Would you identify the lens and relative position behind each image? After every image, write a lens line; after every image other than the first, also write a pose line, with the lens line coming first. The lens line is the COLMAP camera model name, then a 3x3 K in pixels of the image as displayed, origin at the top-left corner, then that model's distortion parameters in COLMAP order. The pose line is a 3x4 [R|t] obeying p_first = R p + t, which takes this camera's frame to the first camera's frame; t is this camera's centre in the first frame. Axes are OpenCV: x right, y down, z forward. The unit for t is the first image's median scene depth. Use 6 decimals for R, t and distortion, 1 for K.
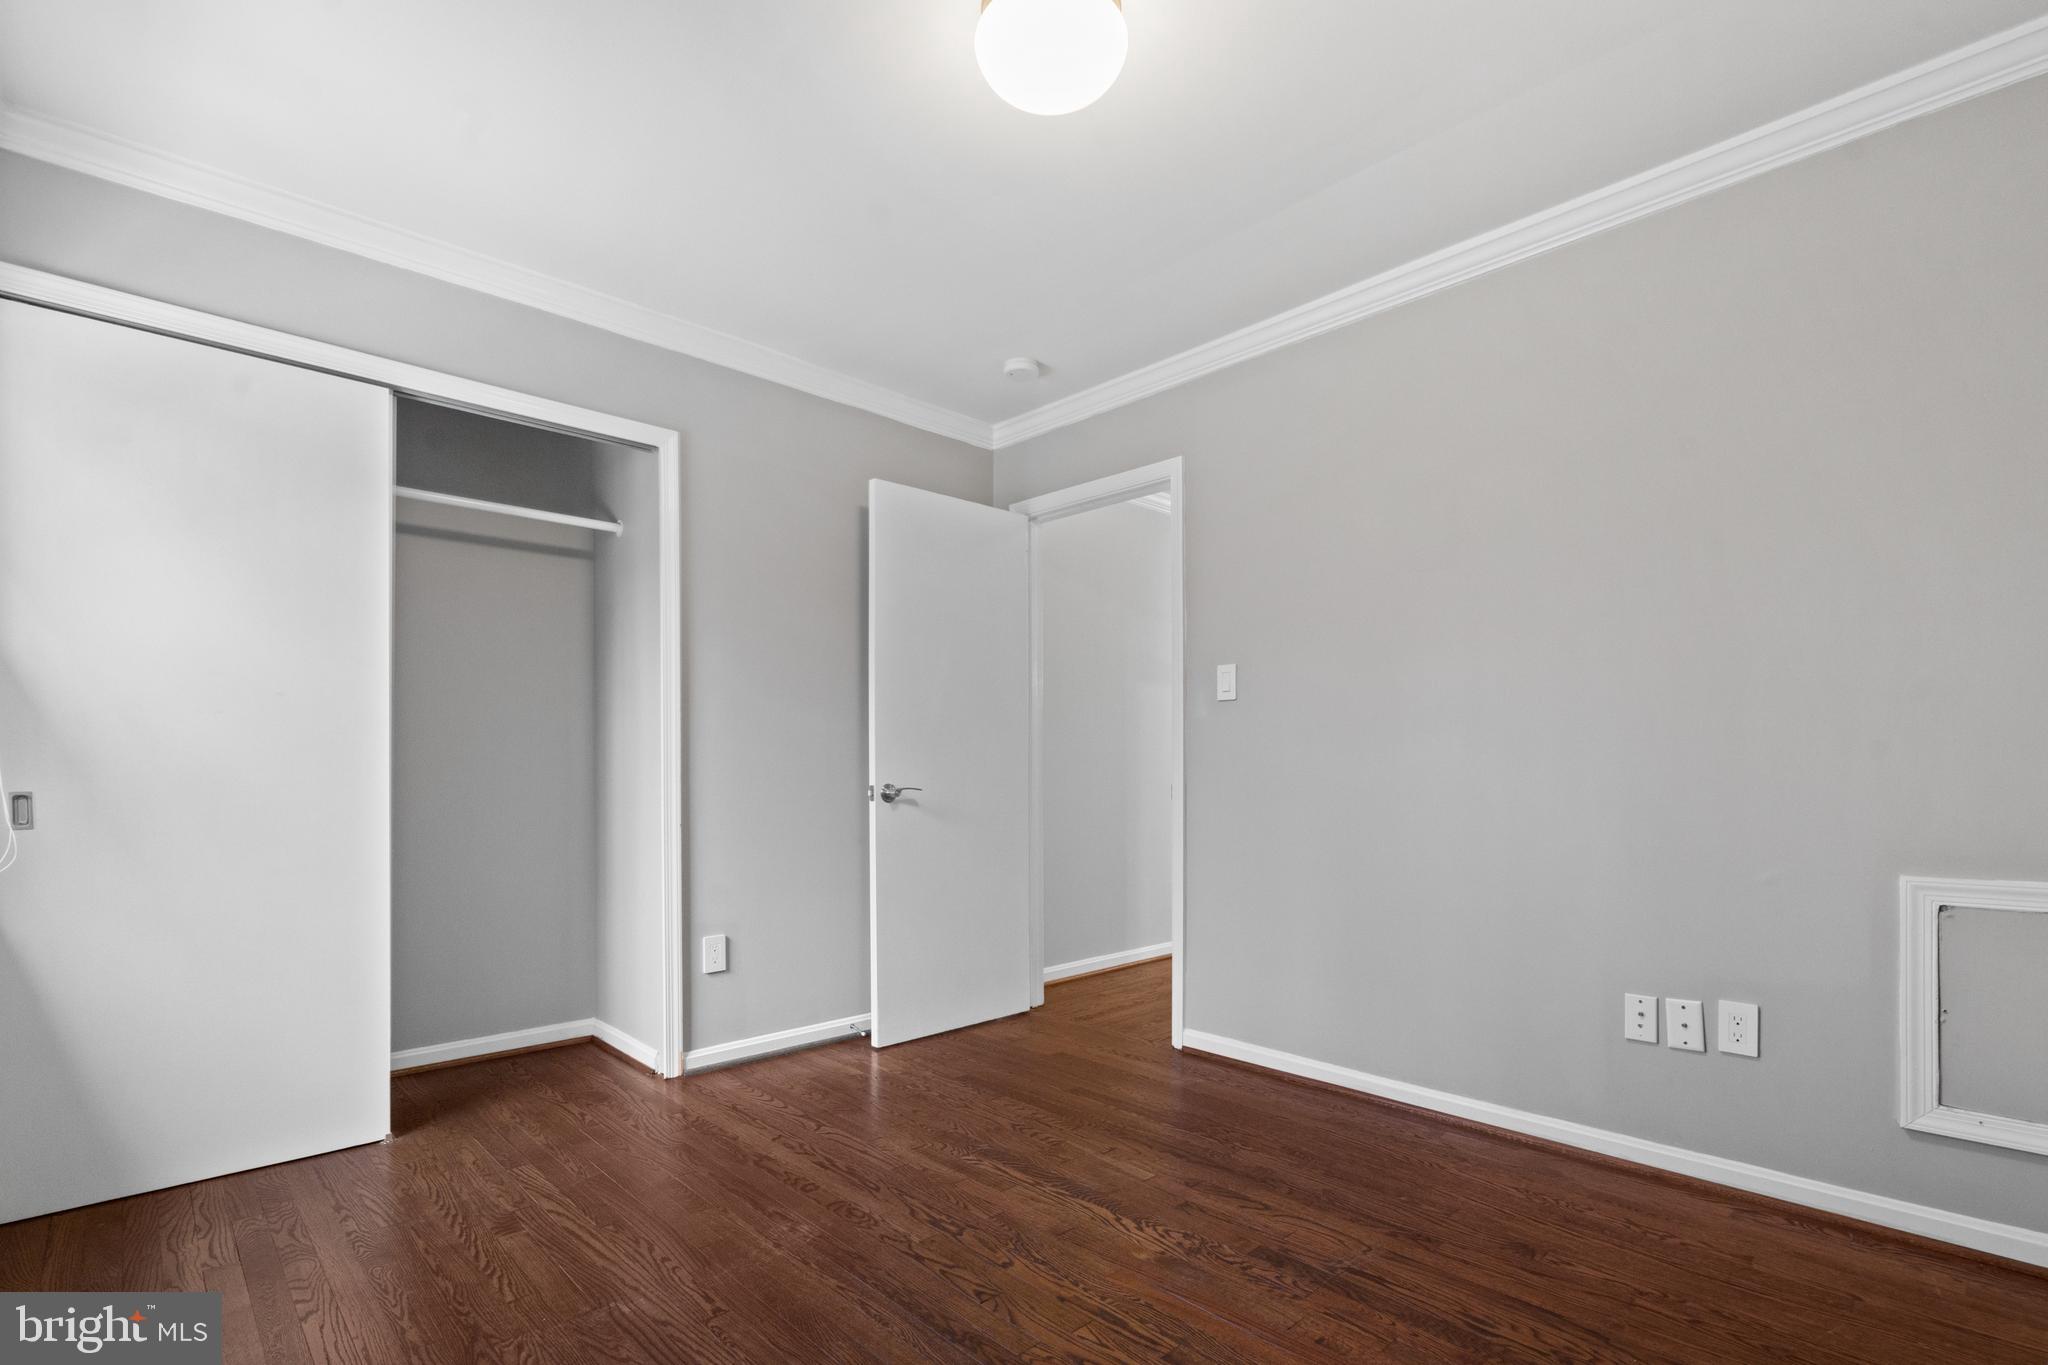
lens RADIAL K [[966.1, 0, 1026.2], [0, 966.1, 769.0], [0, 0, 1]] dist [0.000196, 0.000026]
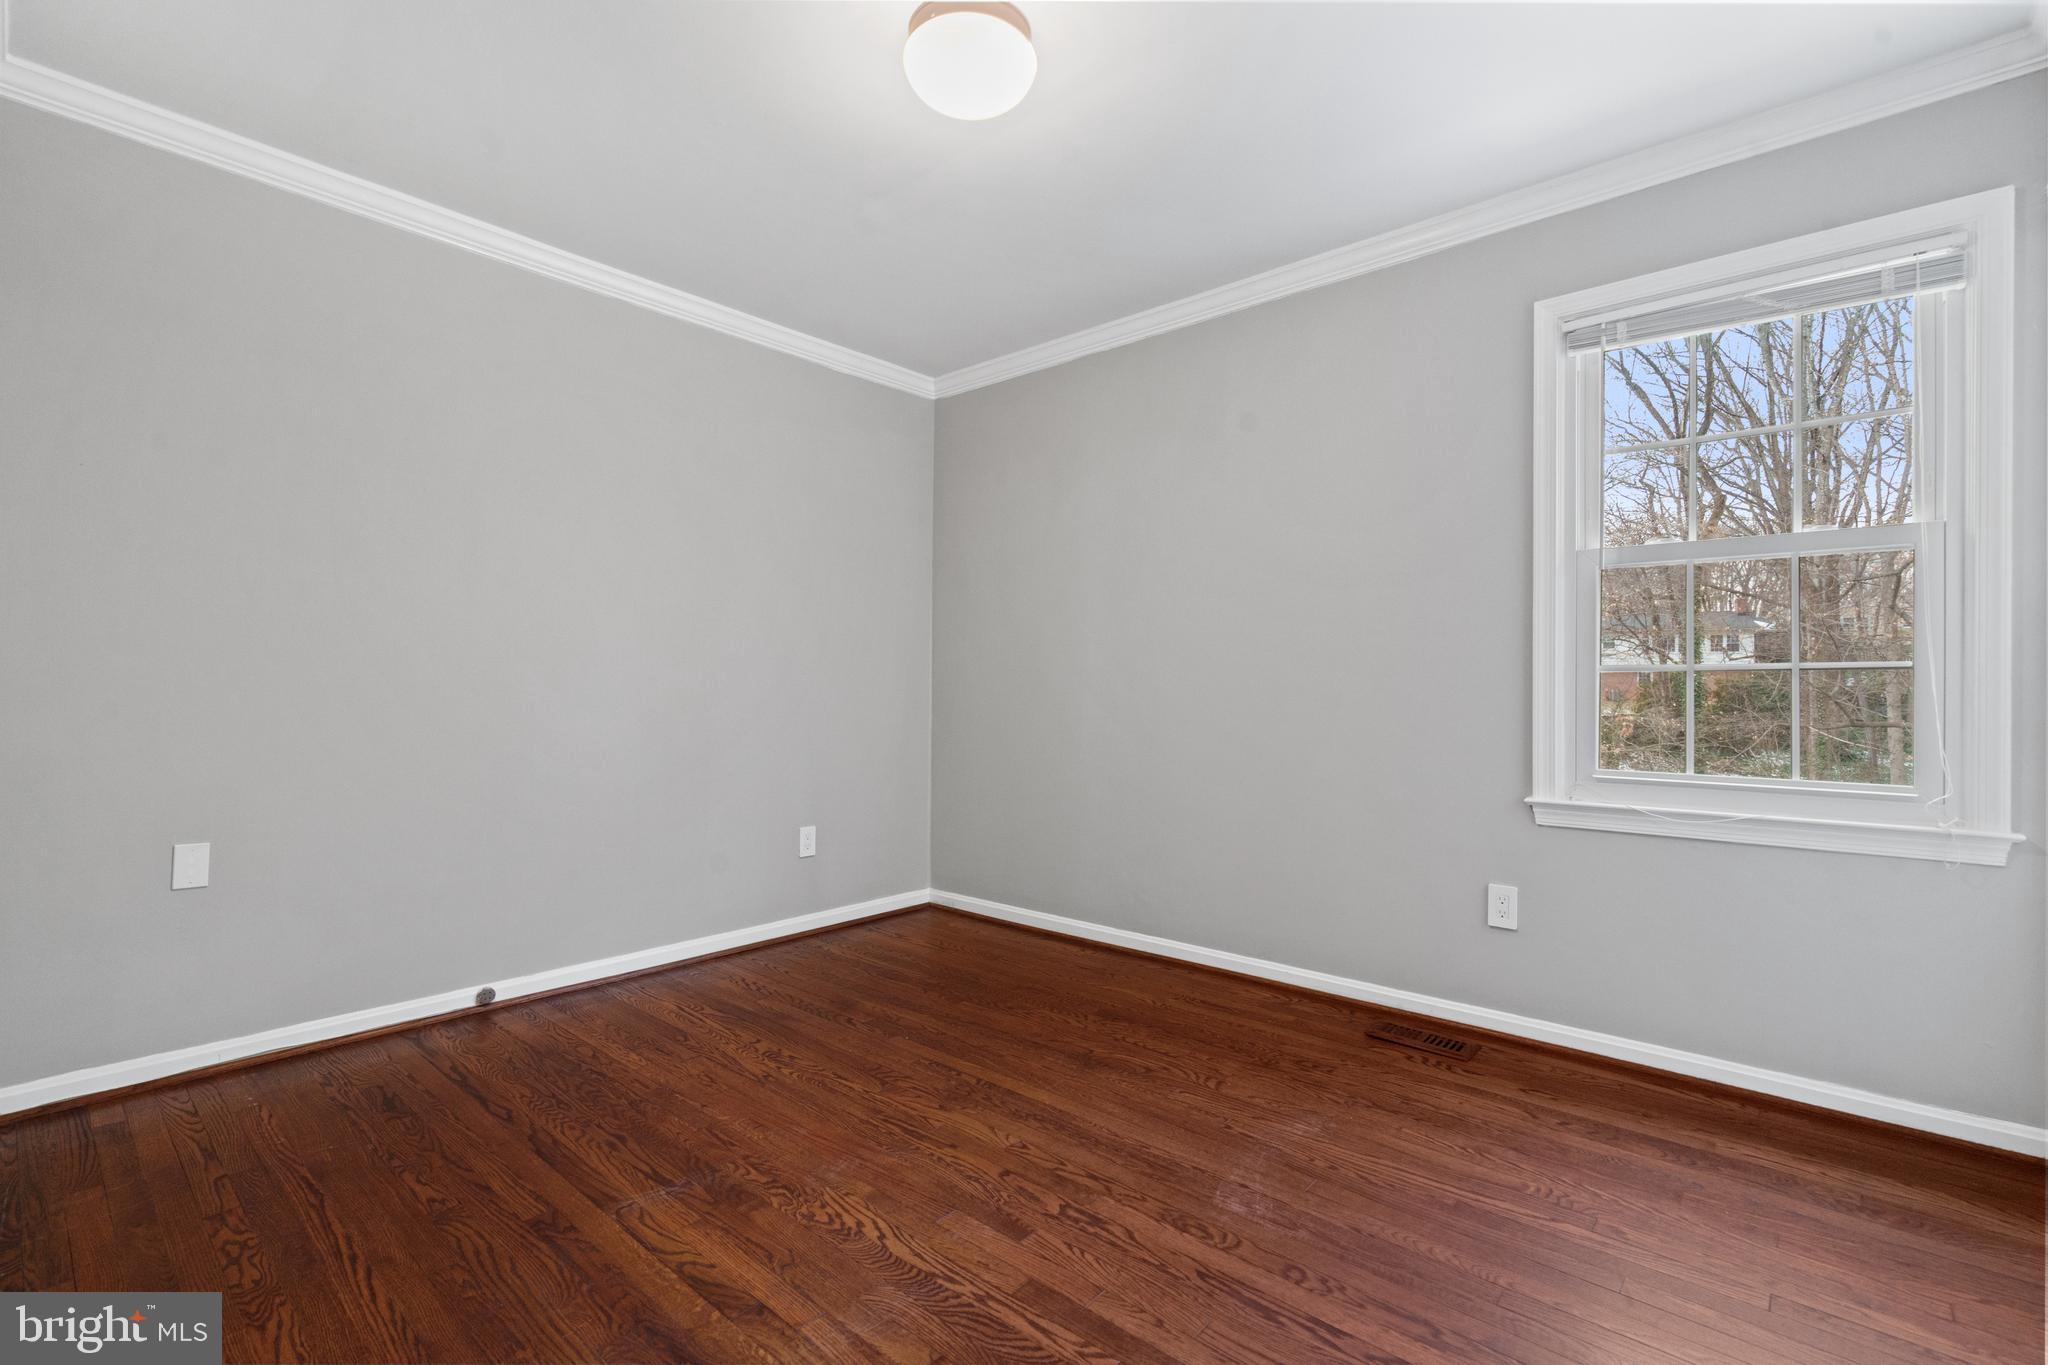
lens RADIAL K [[911.5, 0, 1024.0], [0, 911.5, 682.5], [0, 0, 1]] dist [-0.000155, -0.000019]
pose [[-0.995713, -0.006839, -0.092239, 0.052942], [-0.006634, 0.999975, -0.002526, -0.011565], [0.092254, -0.001904, -0.995734, 1.949832]]
